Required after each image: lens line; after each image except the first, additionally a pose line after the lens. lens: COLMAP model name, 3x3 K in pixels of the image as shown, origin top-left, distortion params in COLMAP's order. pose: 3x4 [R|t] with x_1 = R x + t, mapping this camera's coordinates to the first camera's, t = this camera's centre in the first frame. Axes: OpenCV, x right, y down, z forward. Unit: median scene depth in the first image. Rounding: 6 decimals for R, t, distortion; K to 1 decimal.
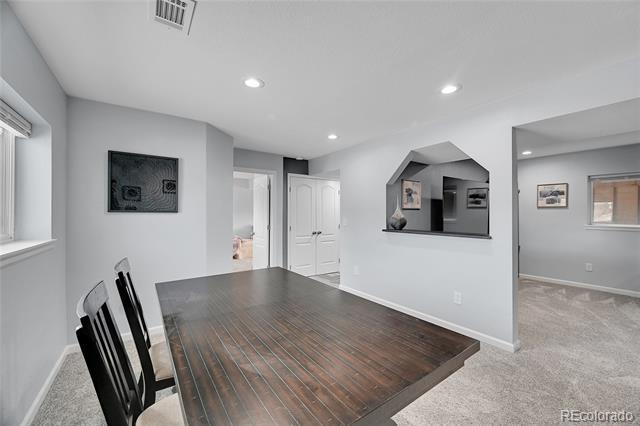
lens RADIAL K [[264.7, 0, 320.0], [0, 264.7, 213.0], [0, 0, 1]] dist [0.001143, 0.000094]
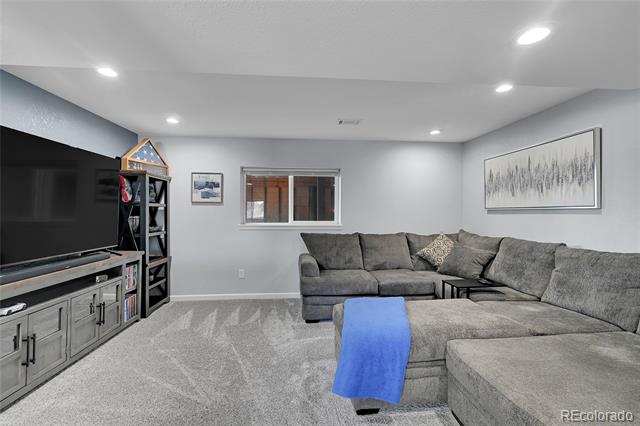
lens RADIAL K [[273.9, 0, 320.0], [0, 273.9, 213.0], [0, 0, 1]] dist [0.000901, -0.000122]
pose [[0.520933, -0.001140, 0.853597, 0.374570], [-0.005952, 0.999970, 0.004968, 0.002267], [-0.853577, -0.007669, 0.520910, 0.309881]]
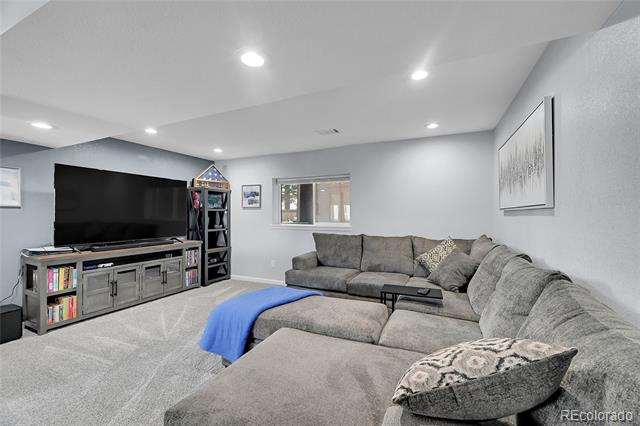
lens RADIAL K [[264.7, 0, 320.0], [0, 264.7, 213.0], [0, 0, 1]] dist [0.001143, 0.000094]
pose [[0.874469, 0.002000, 0.485078, 0.629662], [-0.000885, 0.999996, -0.002527, 0.001319], [-0.485081, 0.001780, 0.874467, -0.023660]]
